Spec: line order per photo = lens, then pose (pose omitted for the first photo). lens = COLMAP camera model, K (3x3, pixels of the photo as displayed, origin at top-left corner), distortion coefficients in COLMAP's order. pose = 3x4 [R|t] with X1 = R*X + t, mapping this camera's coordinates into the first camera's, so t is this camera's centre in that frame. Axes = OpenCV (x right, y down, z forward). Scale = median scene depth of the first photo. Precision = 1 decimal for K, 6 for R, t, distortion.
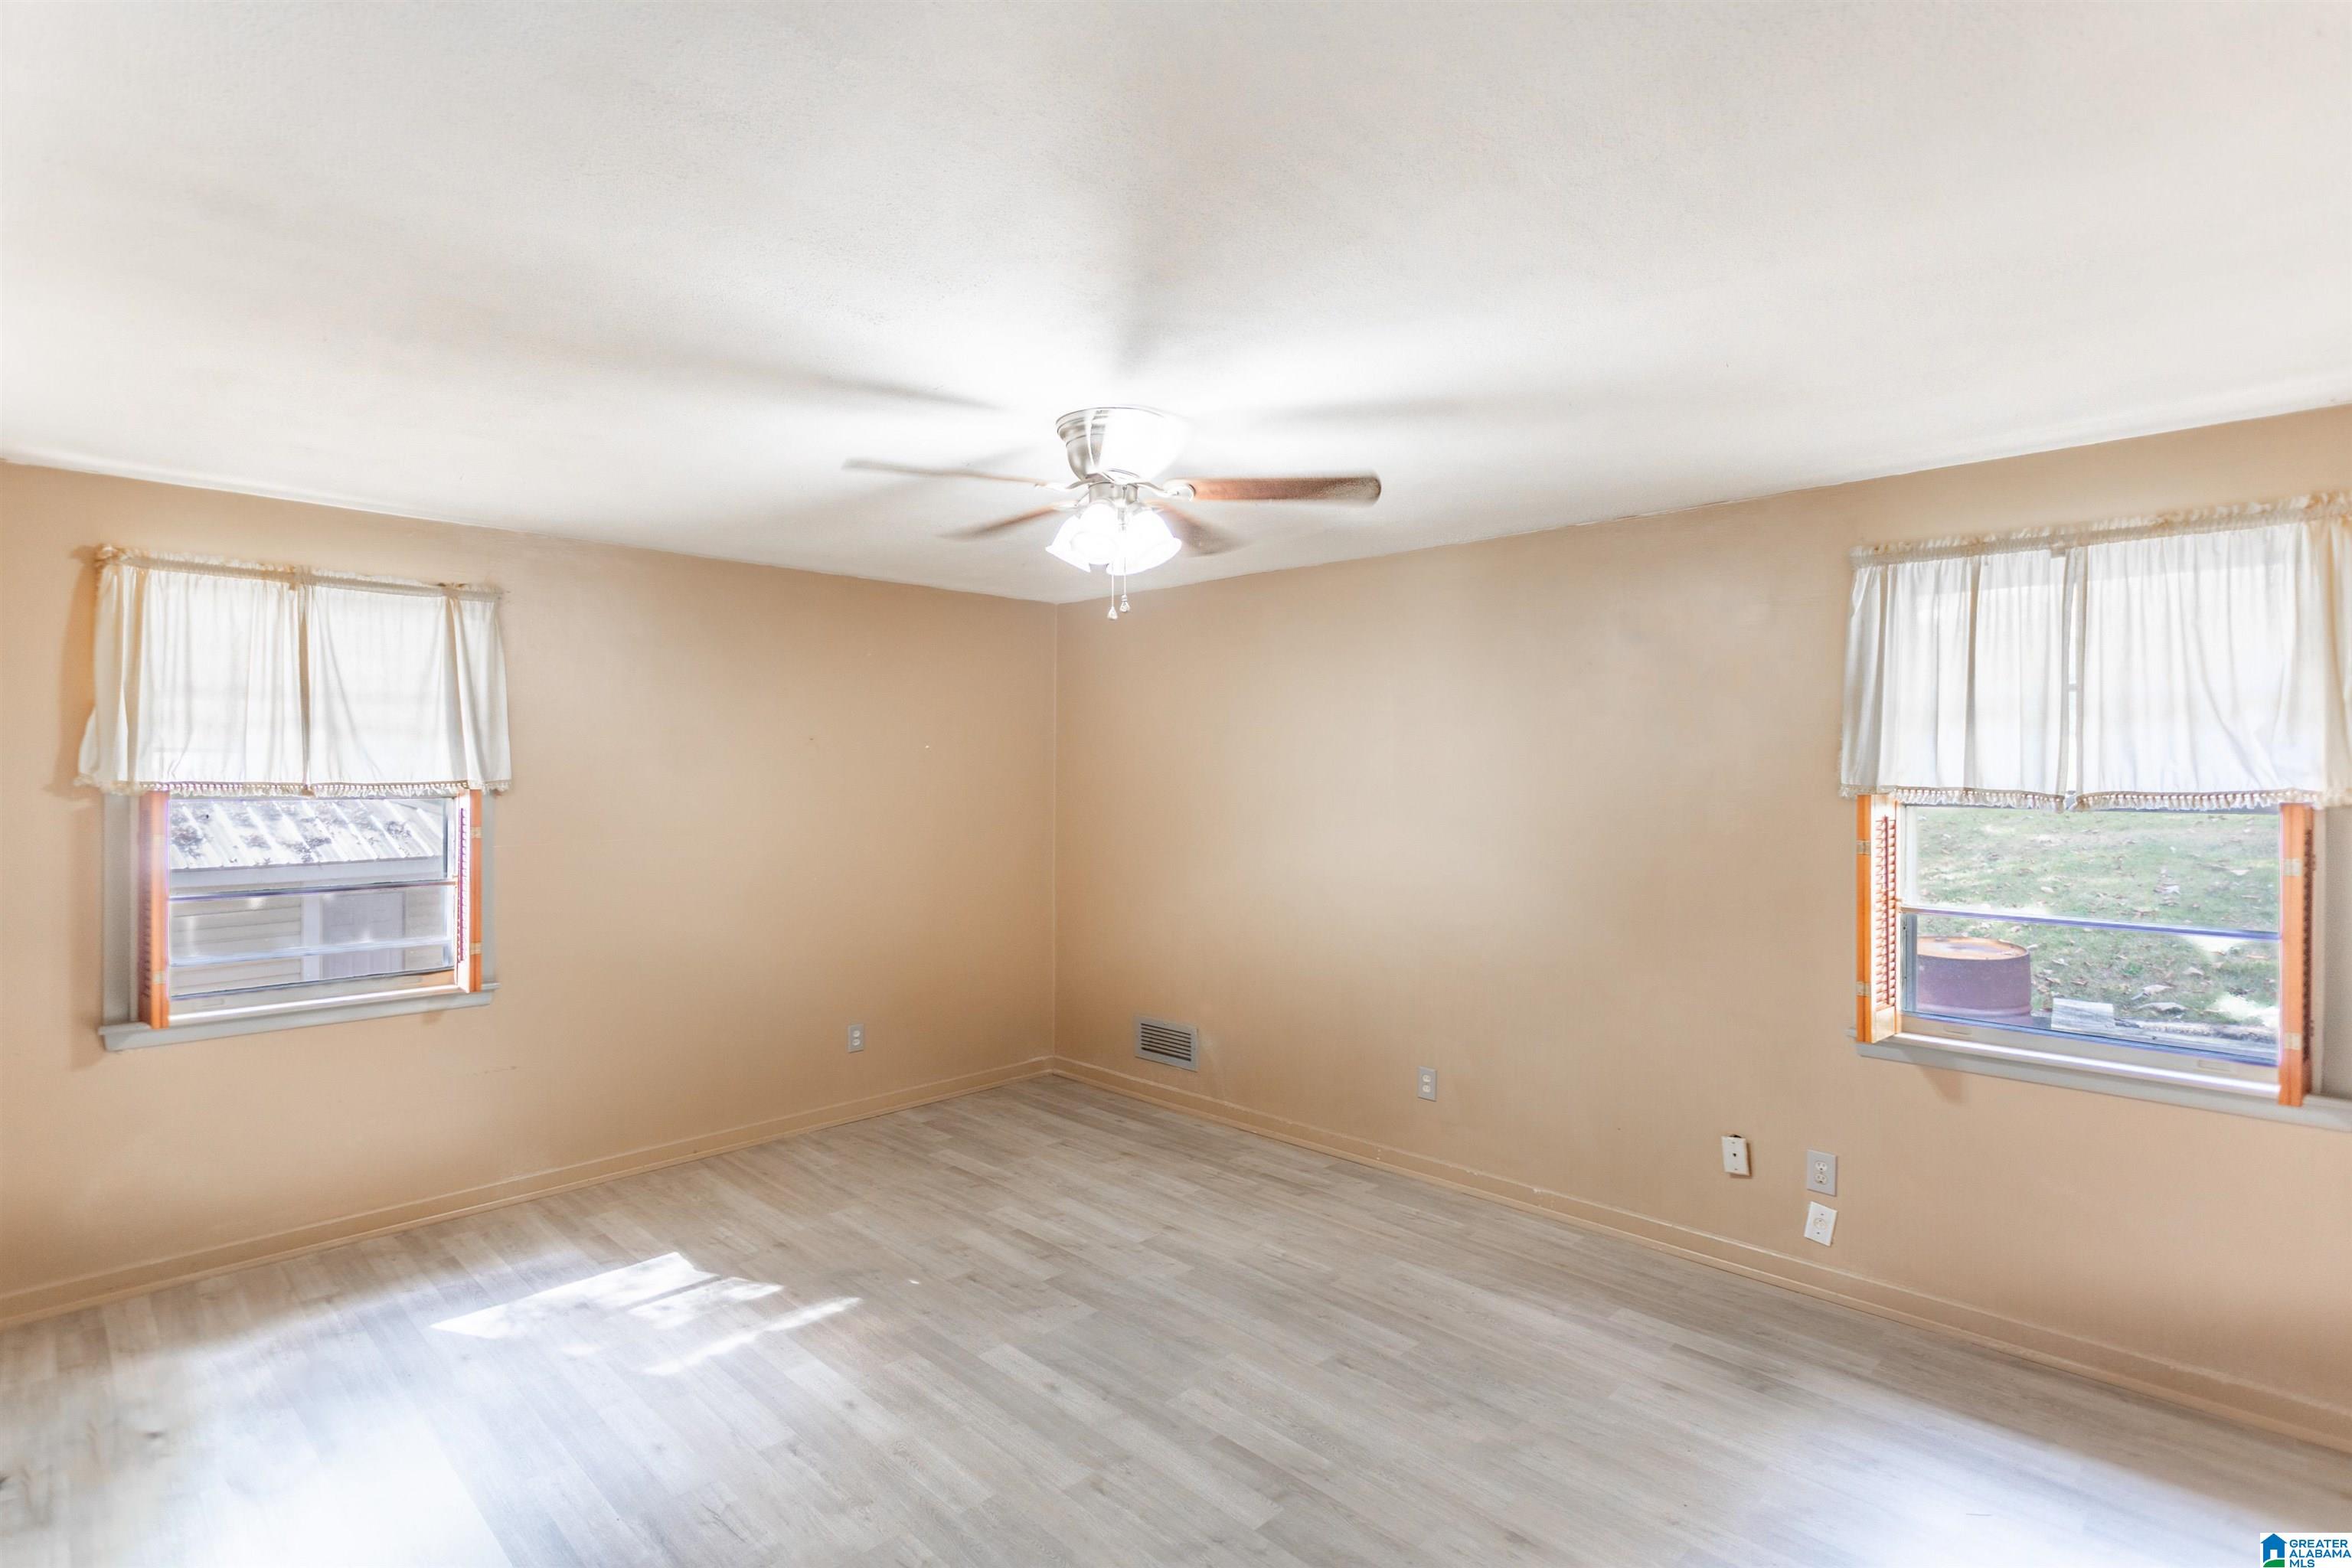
lens RADIAL K [[1135.9, 0, 1176.0], [0, 1135.9, 784.0], [0, 0, 1]] dist [0.010470, -0.000920]
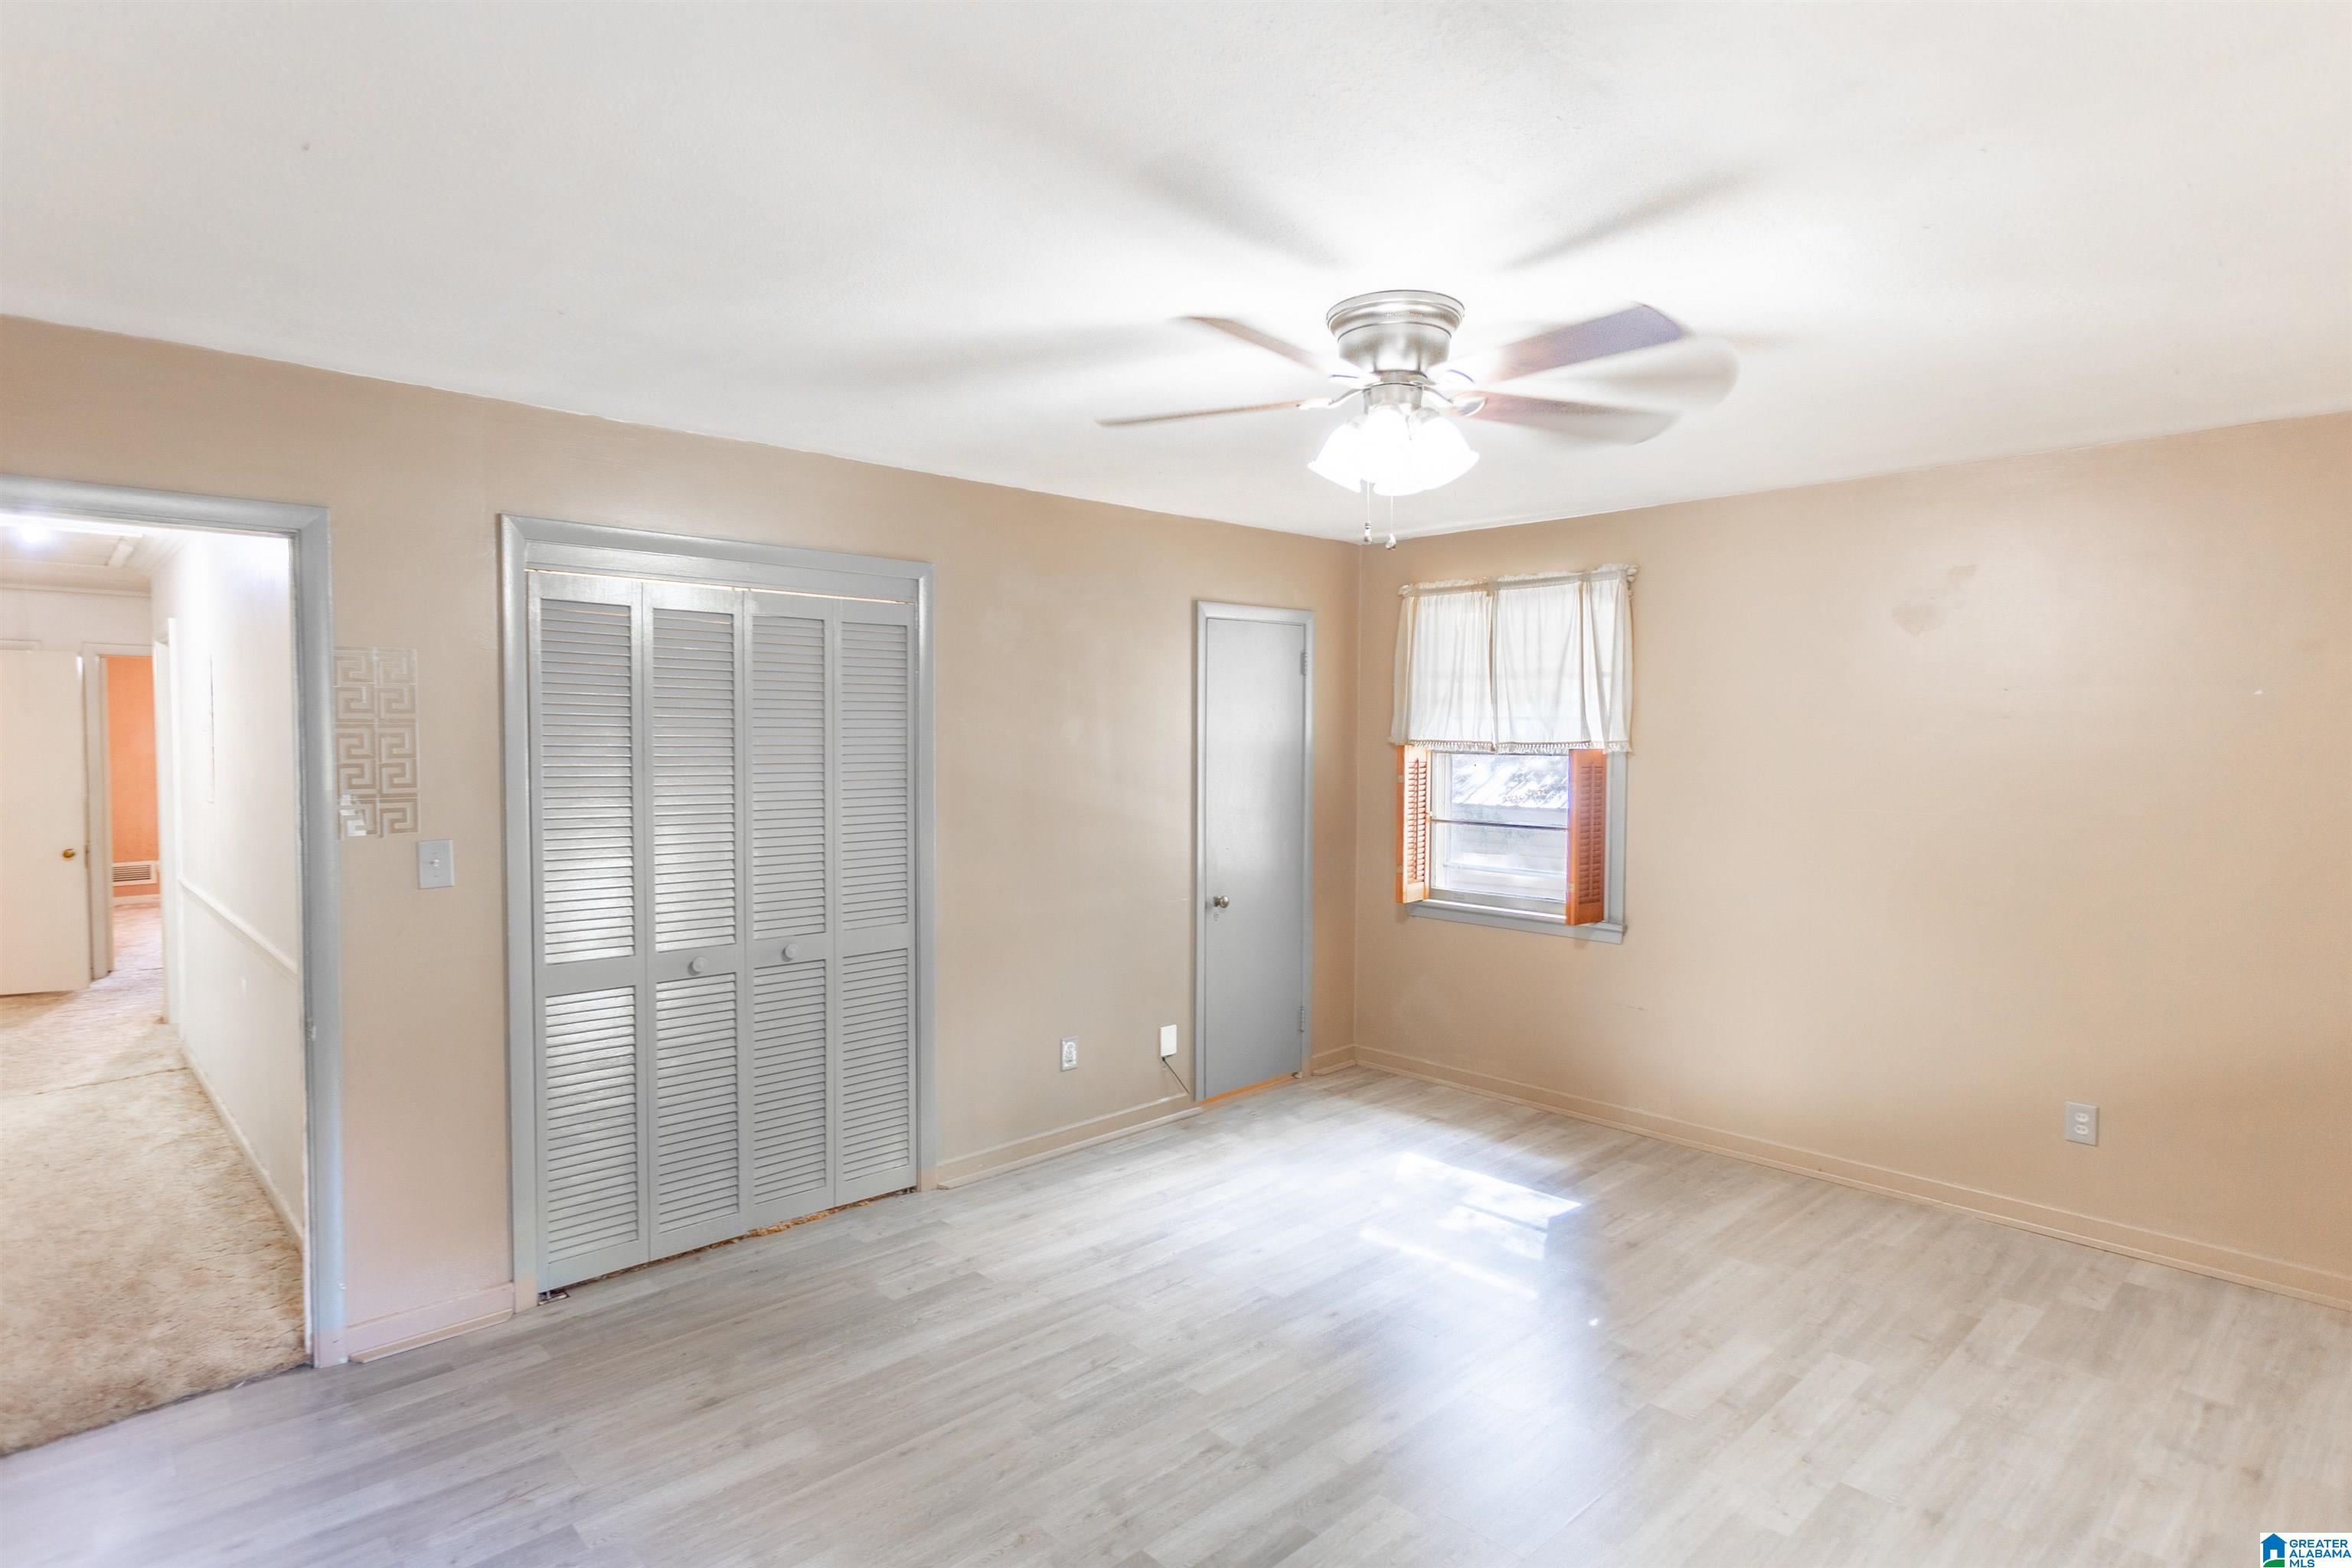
lens RADIAL K [[1234.7, 0, 1176.0], [0, 1234.7, 784.0], [0, 0, 1]] dist [0.001737, -0.000526]
pose [[-0.026437, 0.040147, -0.998844, 0.736043], [-0.016559, 0.999039, 0.040593, -0.004266], [0.999513, 0.017613, -0.025746, 0.736281]]
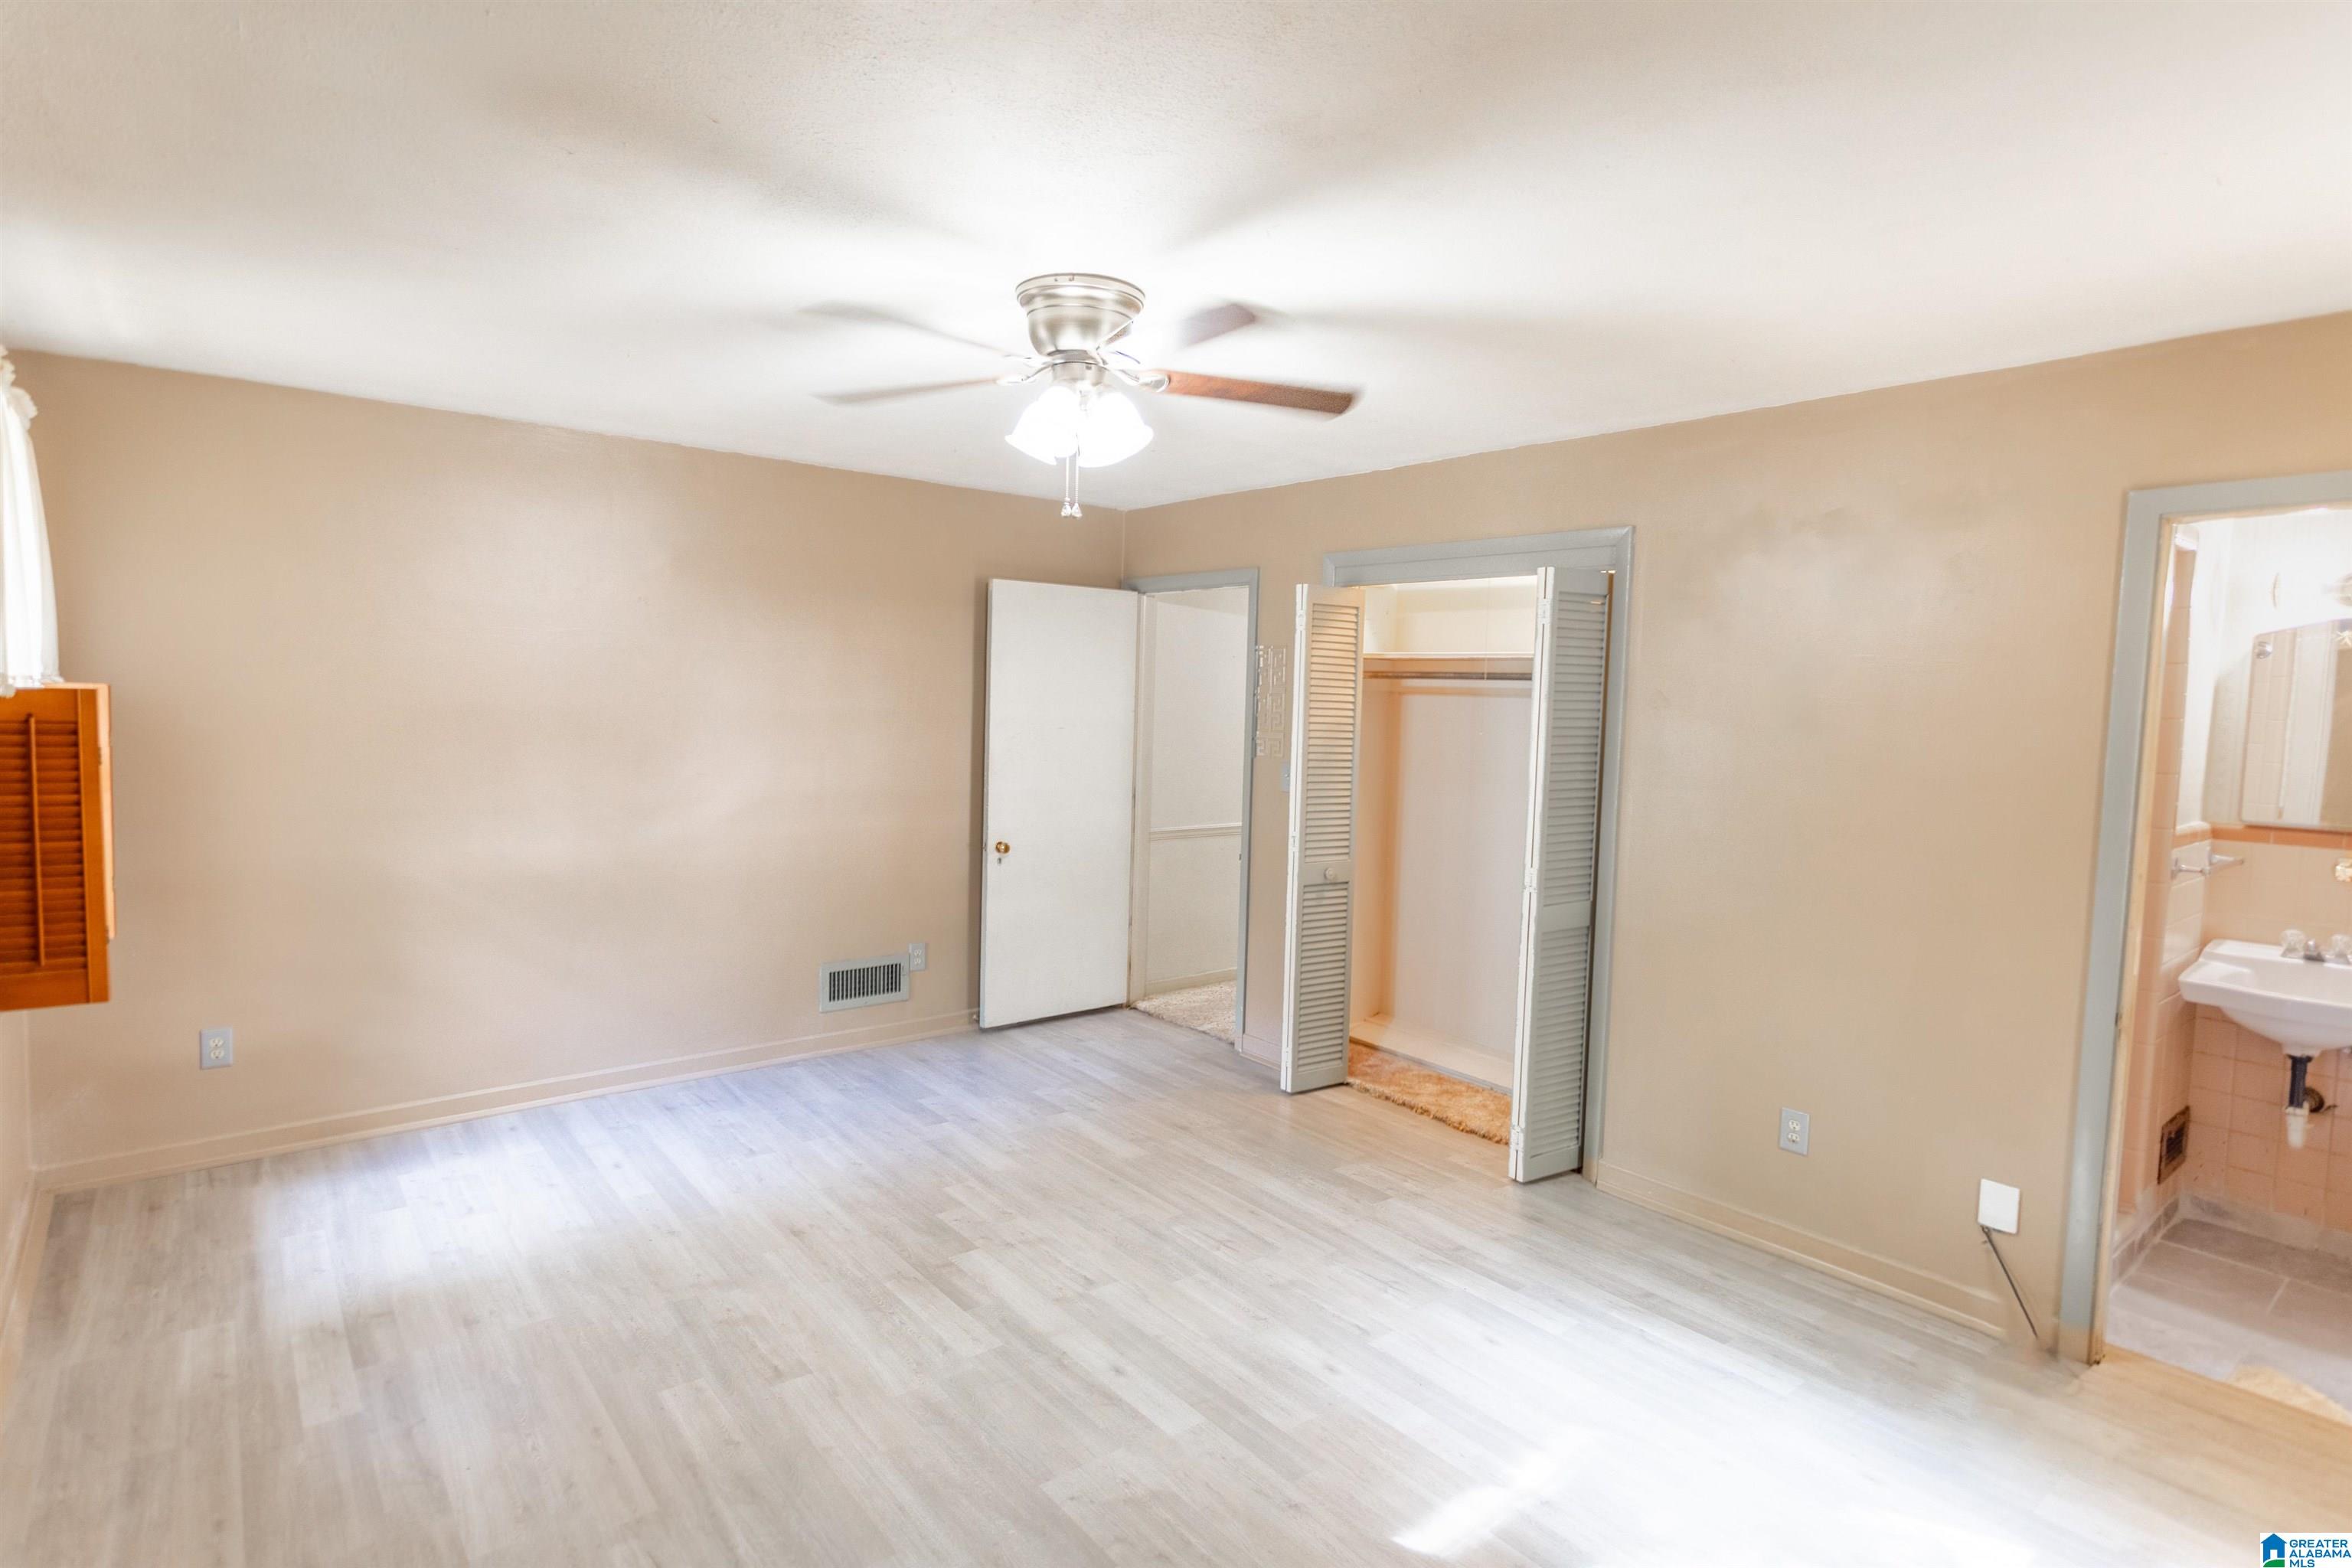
lens RADIAL K [[1234.7, 0, 1176.0], [0, 1234.7, 784.0], [0, 0, 1]] dist [0.001737, -0.000526]
pose [[-0.993187, -0.039607, 0.109590, -0.211503], [-0.029779, 0.995505, 0.089906, -0.020871], [-0.112658, 0.086030, -0.989902, 1.673103]]
